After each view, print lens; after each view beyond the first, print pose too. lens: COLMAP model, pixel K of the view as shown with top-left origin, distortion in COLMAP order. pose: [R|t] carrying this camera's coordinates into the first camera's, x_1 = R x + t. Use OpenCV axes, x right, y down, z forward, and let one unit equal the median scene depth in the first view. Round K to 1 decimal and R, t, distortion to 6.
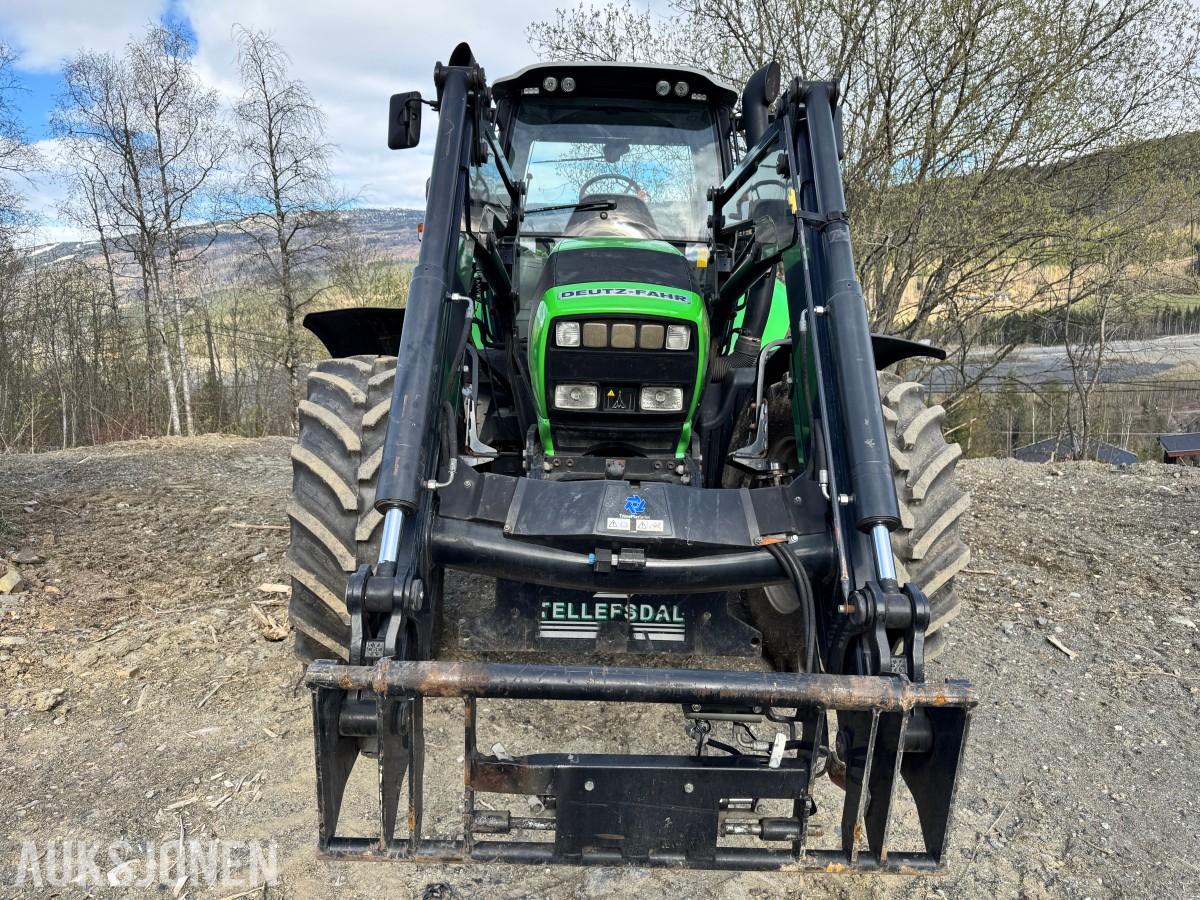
lens RADIAL K [[880.2, 0, 595.0], [0, 880.2, 452.6], [0, 0, 1]] dist [0.195946, -0.328949]
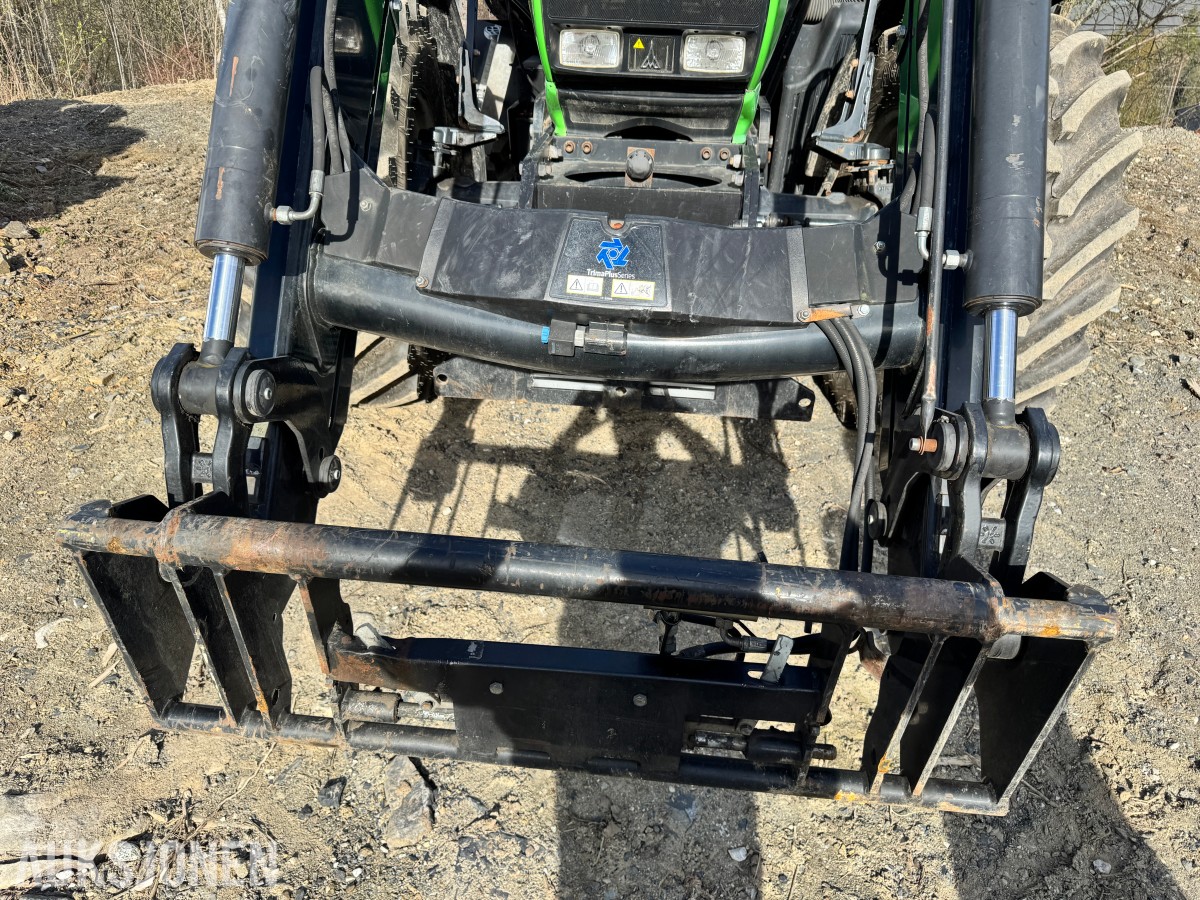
lens RADIAL K [[870.3, 0, 600.0], [0, 870.3, 450.0], [0, 0, 1]] dist [0.045218, -0.057708]
pose [[0.994214, 0.055525, -0.091955, 0.067217], [-0.017143, 0.927087, 0.374455, -0.029261], [0.106042, -0.370712, 0.922674, 0.245582]]
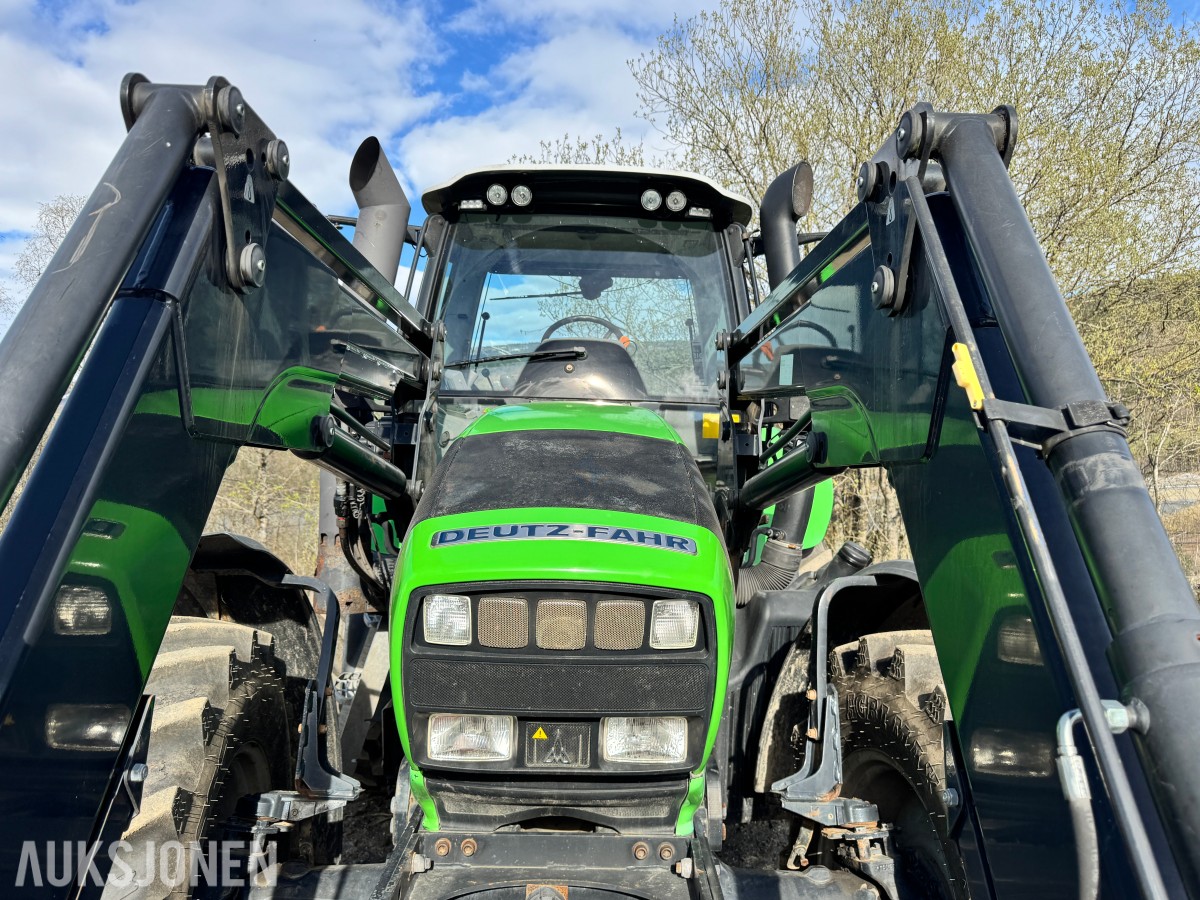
lens RADIAL K [[859.8, 0, 600.0], [0, 859.8, 450.0], [0, 0, 1]] dist [0.149596, -0.280423]
pose [[0.999992, -0.003514, -0.002095, 0.052028], [0.003170, 0.989253, -0.146183, -0.149515], [0.002586, 0.146175, 0.989255, 0.491948]]
